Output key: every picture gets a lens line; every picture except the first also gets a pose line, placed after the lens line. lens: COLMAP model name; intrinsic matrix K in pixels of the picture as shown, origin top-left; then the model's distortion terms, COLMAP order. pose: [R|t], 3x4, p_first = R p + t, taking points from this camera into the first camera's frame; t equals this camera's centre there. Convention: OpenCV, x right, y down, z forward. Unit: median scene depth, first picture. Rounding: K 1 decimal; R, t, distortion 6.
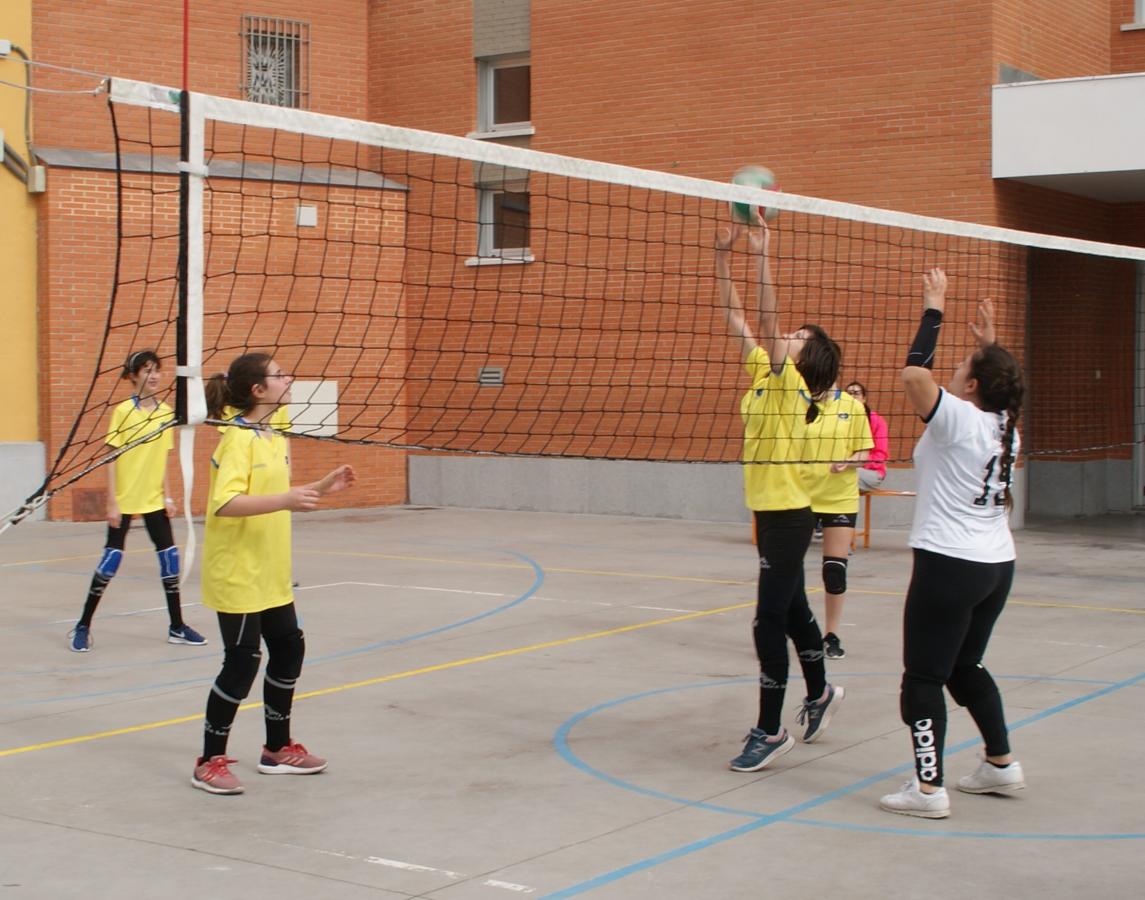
lens RADIAL K [[1993.9, 0, 482.2], [0, 1993.9, 491.0], [0, 0, 1]] dist [-0.124863, 0.000000]
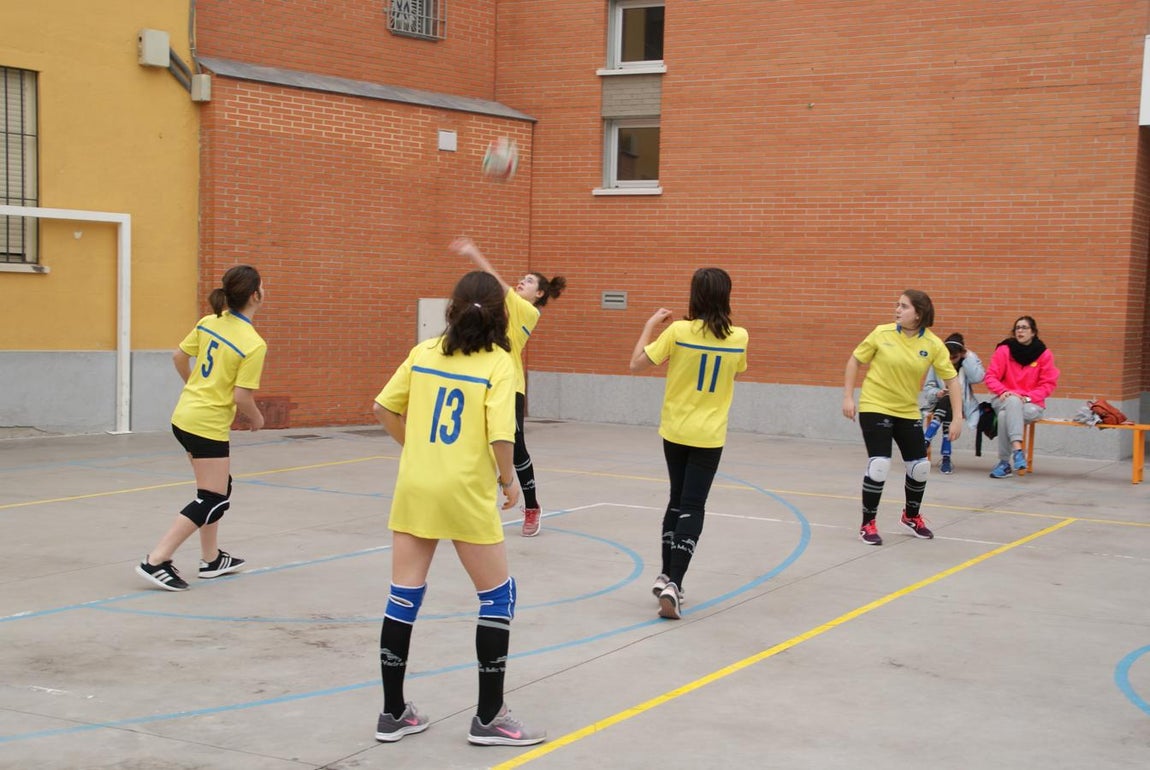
lens RADIAL K [[1670.3, 0, 574.7], [0, 1670.3, 395.9], [0, 0, 1]] dist [0.150757, 0.000000]
pose [[0.989098, 0.021706, 0.145651, -0.159076], [-0.022186, 0.999752, 0.001670, -0.007328], [-0.145579, -0.004883, 0.989335, 0.122956]]
